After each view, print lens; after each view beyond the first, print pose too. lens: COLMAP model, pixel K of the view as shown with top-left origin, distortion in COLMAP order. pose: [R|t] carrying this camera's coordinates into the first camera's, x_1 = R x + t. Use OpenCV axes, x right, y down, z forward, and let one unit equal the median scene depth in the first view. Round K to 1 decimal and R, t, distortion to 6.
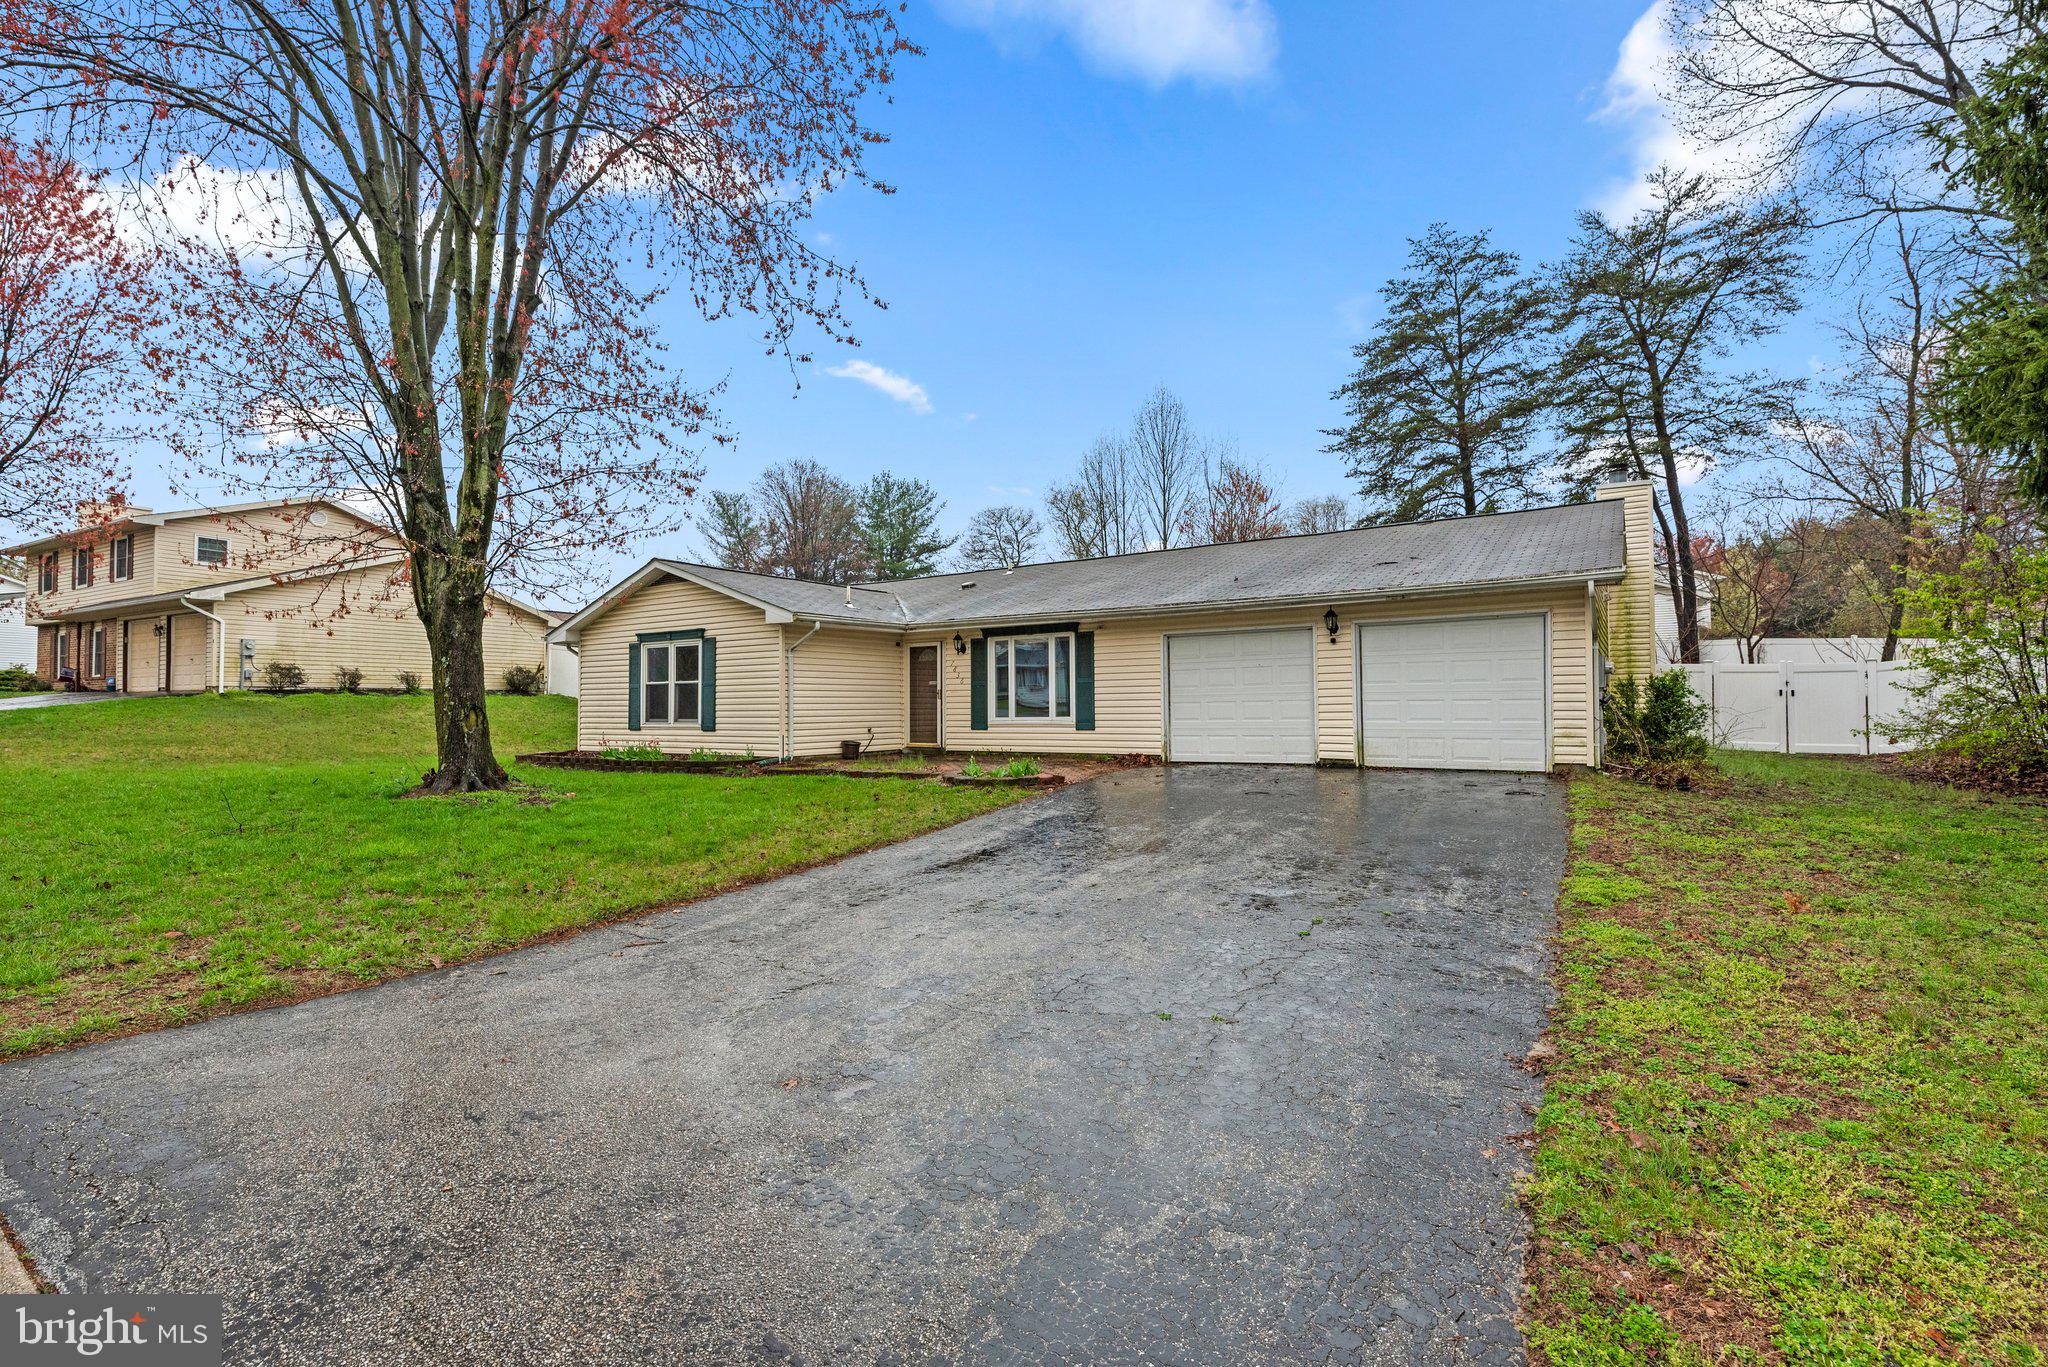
lens RADIAL K [[913.7, 0, 1024.0], [0, 913.7, 683.5], [0, 0, 1]] dist [0.002567, -0.000115]
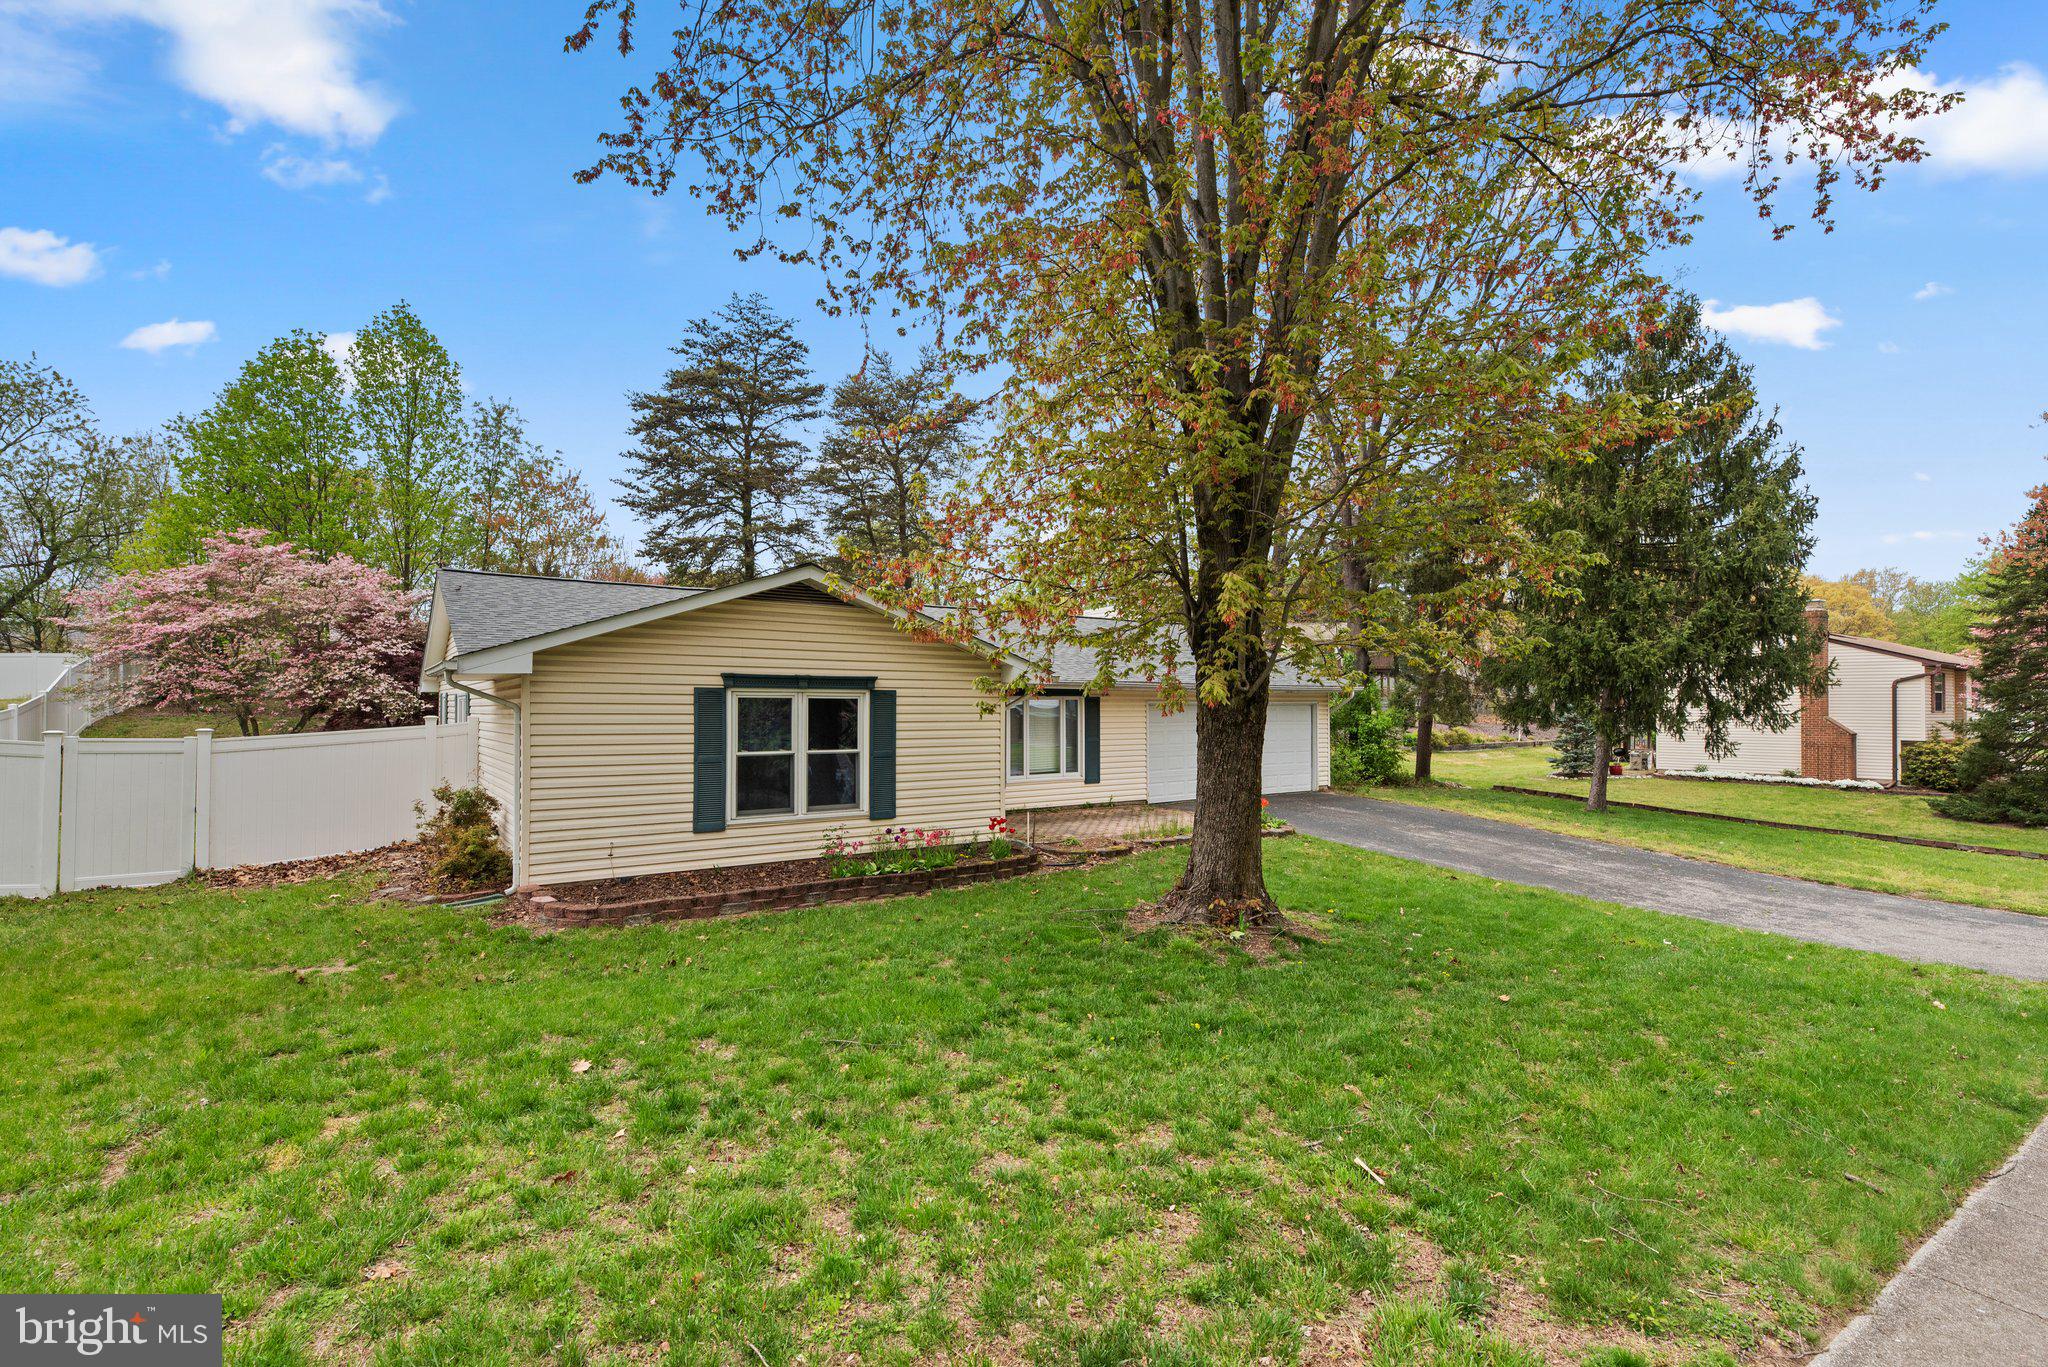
lens RADIAL K [[940.1, 0, 1023.6], [0, 940.1, 685.9], [0, 0, 1]] dist [0.001119, -0.000005]
pose [[0.355267, 0.029642, 0.934295, -1.000265], [-0.029088, 0.999364, -0.020646, -0.041135], [-0.934312, -0.019842, 0.355903, 0.625362]]
